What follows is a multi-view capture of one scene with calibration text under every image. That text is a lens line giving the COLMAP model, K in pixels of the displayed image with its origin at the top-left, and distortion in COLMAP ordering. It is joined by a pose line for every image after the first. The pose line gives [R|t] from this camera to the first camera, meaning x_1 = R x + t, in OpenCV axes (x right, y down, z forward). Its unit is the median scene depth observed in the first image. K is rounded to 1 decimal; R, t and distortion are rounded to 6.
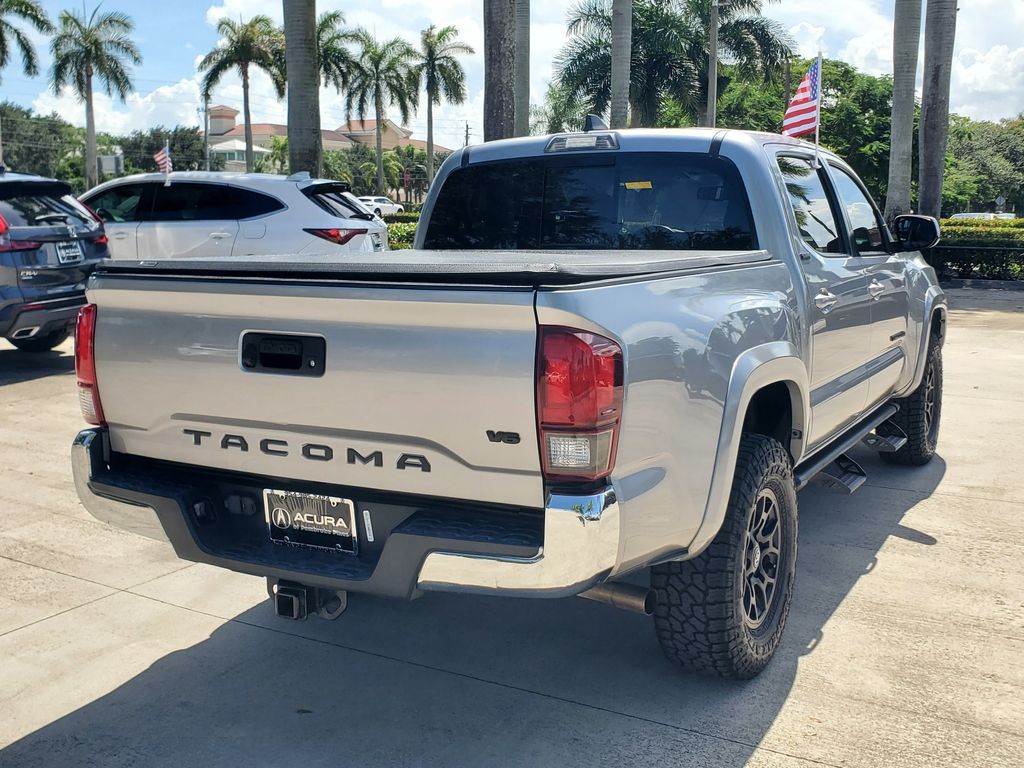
lens RADIAL K [[1093.9, 0, 521.1], [0, 1093.9, 378.8], [0, 0, 1]] dist [0.024623, 0.000000]
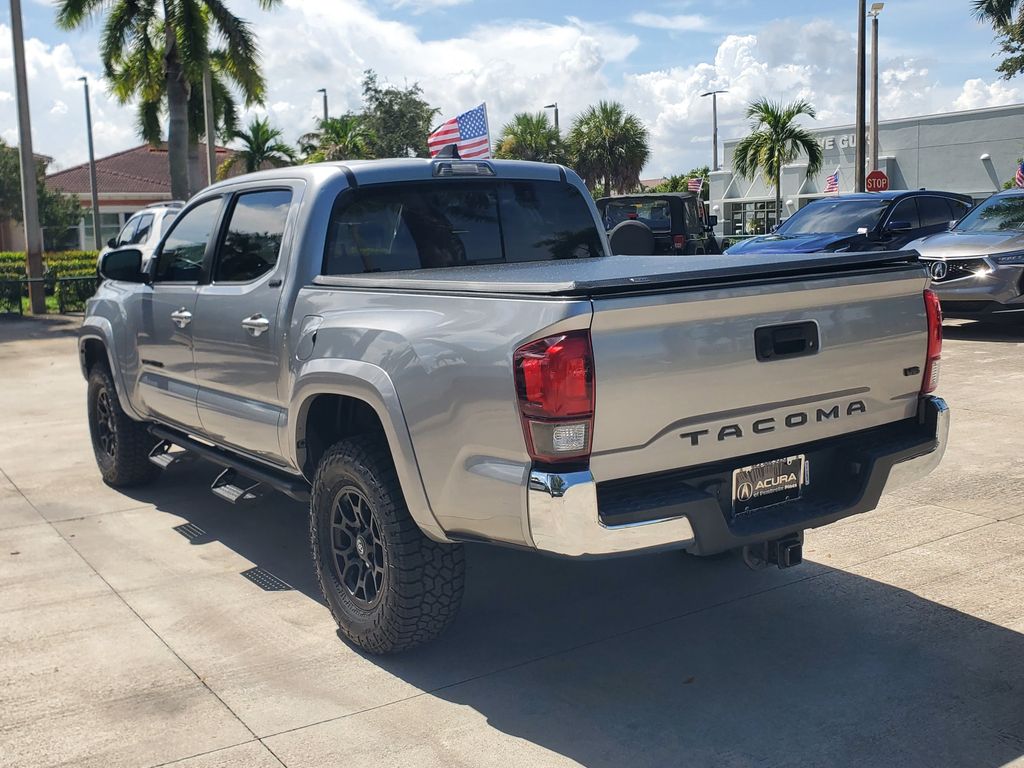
lens RADIAL K [[1093.9, 0, 521.9], [0, 1093.9, 388.9], [0, 0, 1]] dist [0.024623, 0.000000]
pose [[0.446668, -0.137897, 0.884009, -1.326161], [0.163975, 0.983933, 0.070632, -0.096506], [-0.879545, 0.113406, 0.462103, 0.678188]]
